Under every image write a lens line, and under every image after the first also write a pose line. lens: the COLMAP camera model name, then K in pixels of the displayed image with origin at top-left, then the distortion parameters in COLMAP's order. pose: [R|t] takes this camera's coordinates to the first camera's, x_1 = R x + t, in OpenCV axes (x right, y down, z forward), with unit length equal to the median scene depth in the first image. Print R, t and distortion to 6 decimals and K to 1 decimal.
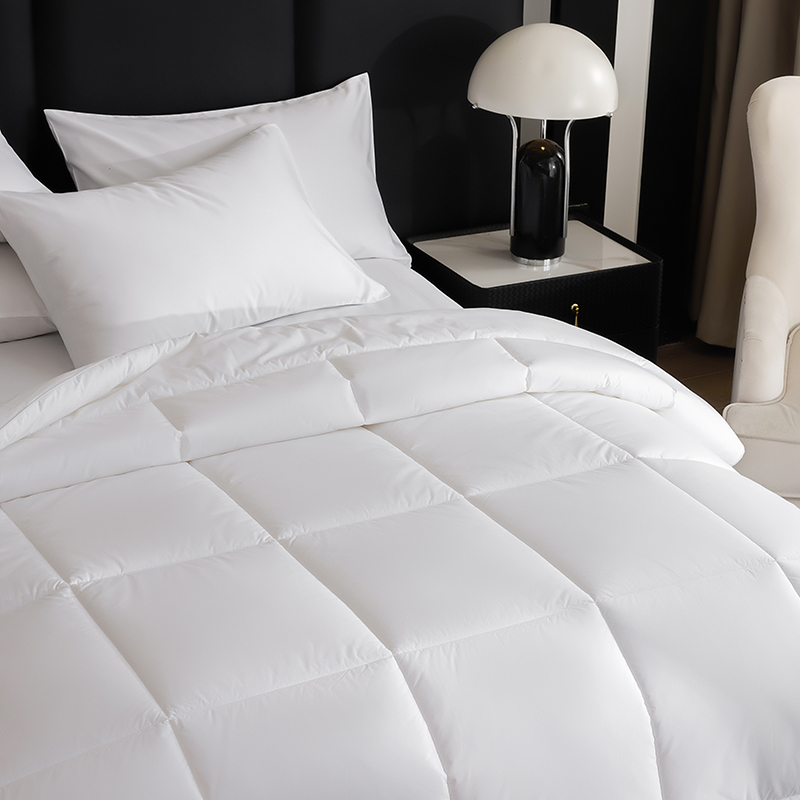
lens RADIAL K [[1858.0, 0, 400.0], [0, 1858.0, 400.0], [0, 0, 1]] dist [-0.051038, 0.071970]
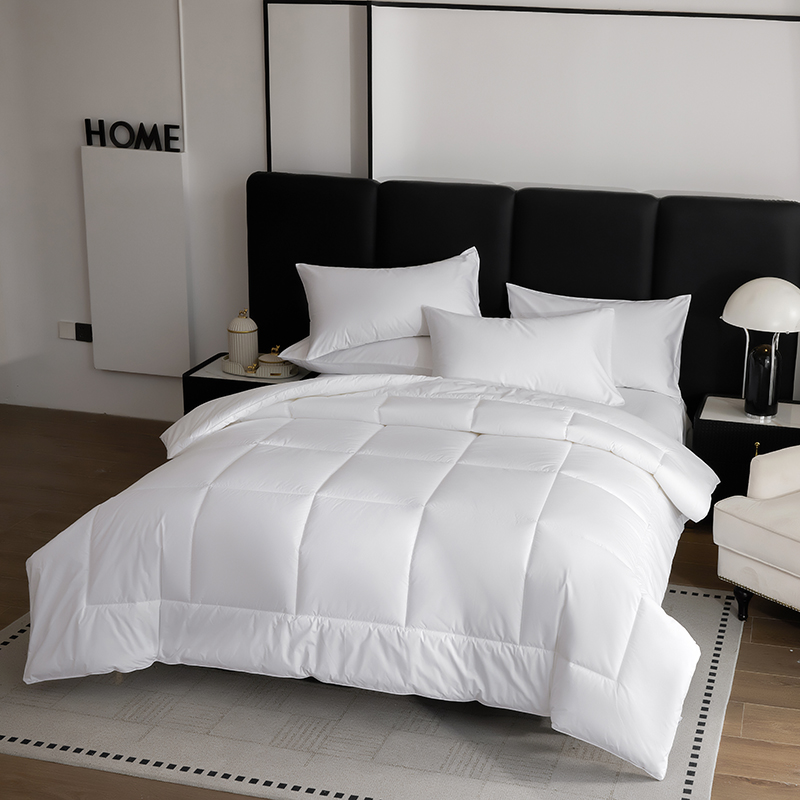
lens RADIAL K [[1191.0, 0, 555.1], [0, 1191.0, 398.3], [0, 0, 1]] dist [0.010225, 0.059786]
pose [[0.777573, 0.180925, -0.602201, 0.793745], [-0.267030, 0.962074, -0.055748, 0.025947], [0.569276, 0.204154, 0.796396, 0.034684]]
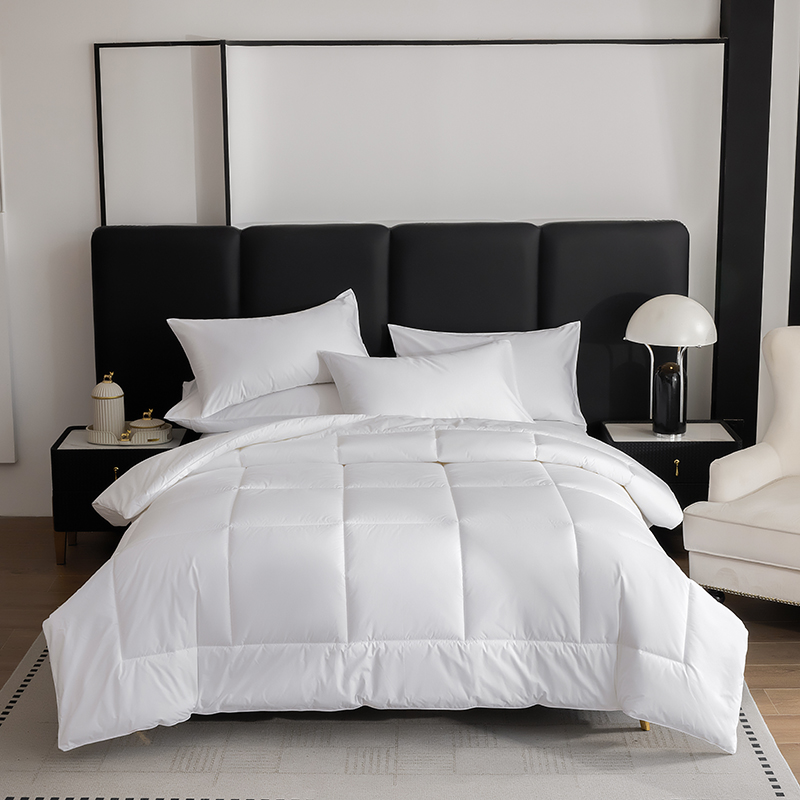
lens RADIAL K [[1445.1, 0, 400.0], [0, 1445.1, 400.0], [0, 0, 1]] dist [-0.005086, -0.028474]
pose [[0.885545, 0.063495, -0.460194, 0.624221], [-0.159683, 0.971858, -0.173185, 0.214947], [0.436247, 0.226849, 0.870763, -0.336534]]
